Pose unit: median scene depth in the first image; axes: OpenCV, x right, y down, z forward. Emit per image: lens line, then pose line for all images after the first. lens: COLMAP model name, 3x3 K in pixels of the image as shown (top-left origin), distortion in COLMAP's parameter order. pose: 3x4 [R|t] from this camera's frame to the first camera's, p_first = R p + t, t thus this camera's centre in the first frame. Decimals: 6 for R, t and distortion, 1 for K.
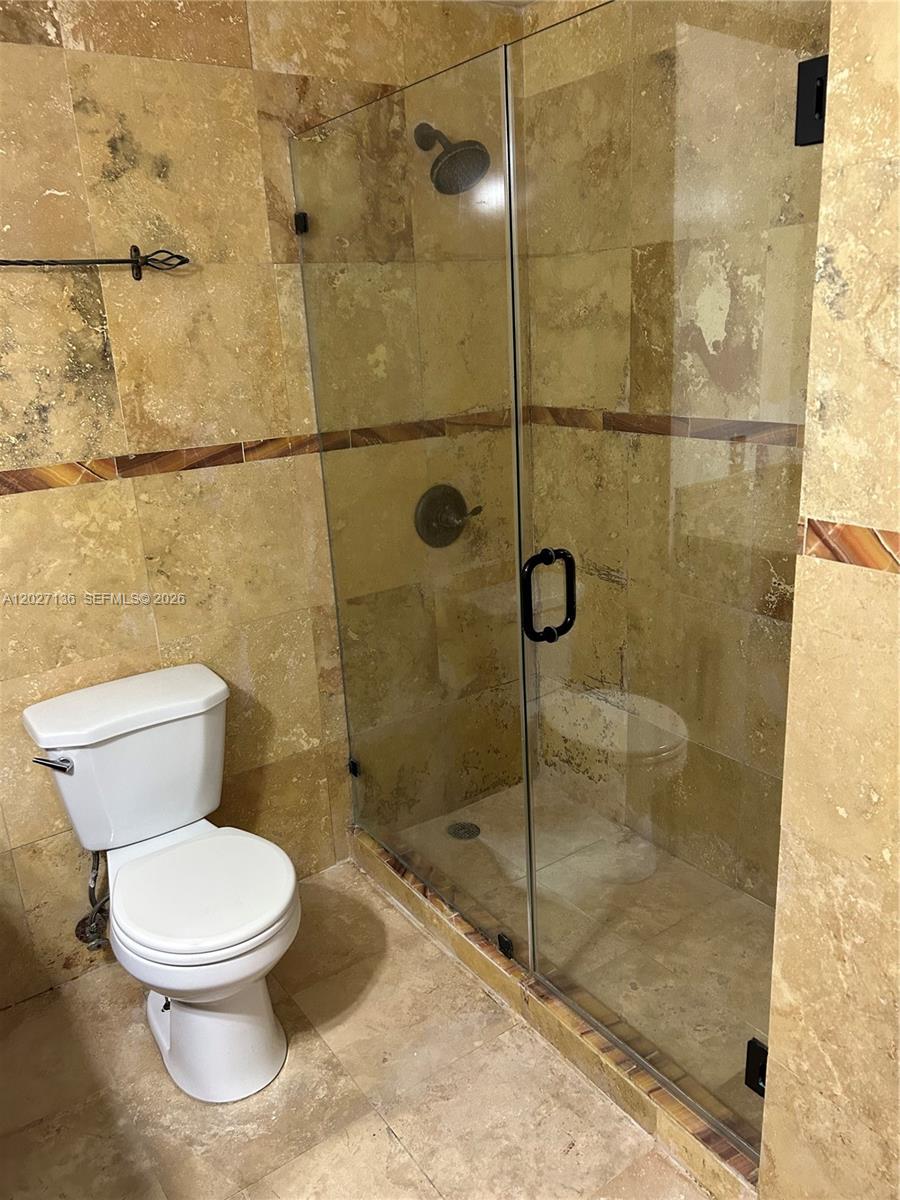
lens RADIAL K [[911.1, 0, 439.5], [0, 911.1, 596.6], [0, 0, 1]] dist [0.055391, -0.061463]
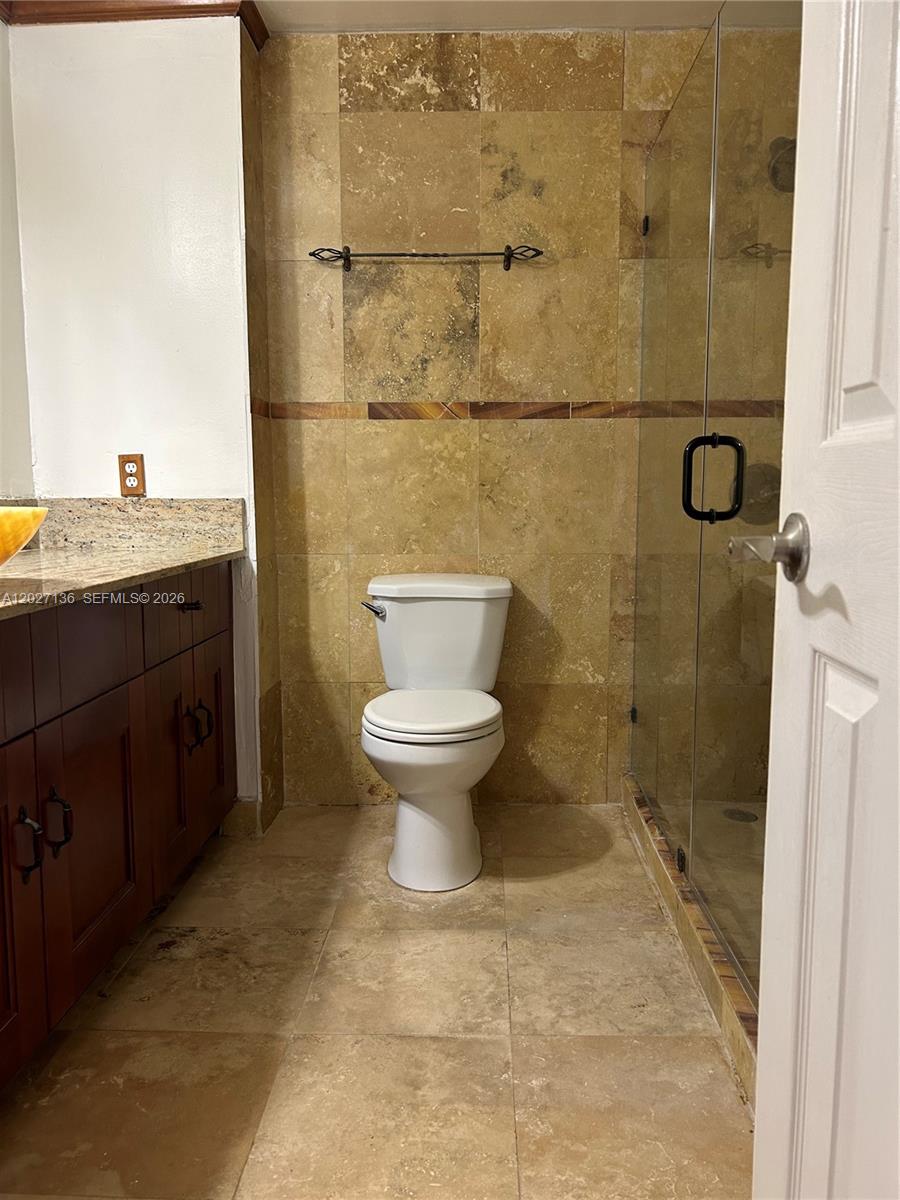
lens RADIAL K [[911.1, 0, 450.6], [0, 911.1, 603.6], [0, 0, 1]] dist [0.055391, -0.061463]
pose [[0.799687, 0.125879, -0.587073, 0.433513], [-0.220388, 0.971065, -0.091989, 0.256371], [0.558507, 0.202946, 0.804291, -0.019689]]
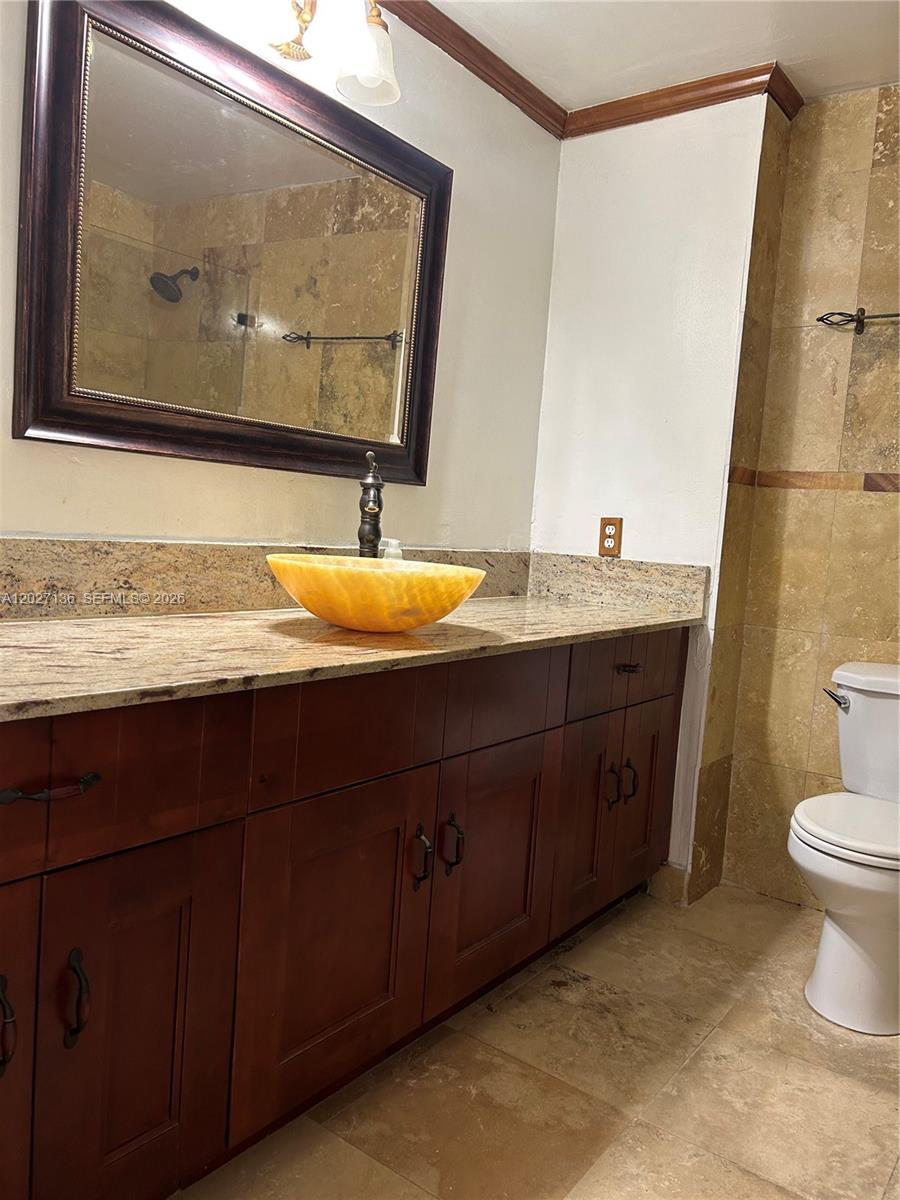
lens RADIAL K [[911.1, 0, 452.0], [0, 911.1, 609.0], [0, 0, 1]] dist [0.055391, -0.061463]
pose [[0.316850, 0.171562, -0.932831, 0.518450], [-0.362461, 0.930759, 0.048065, 0.186525], [0.876486, 0.322886, 0.357095, 0.060403]]
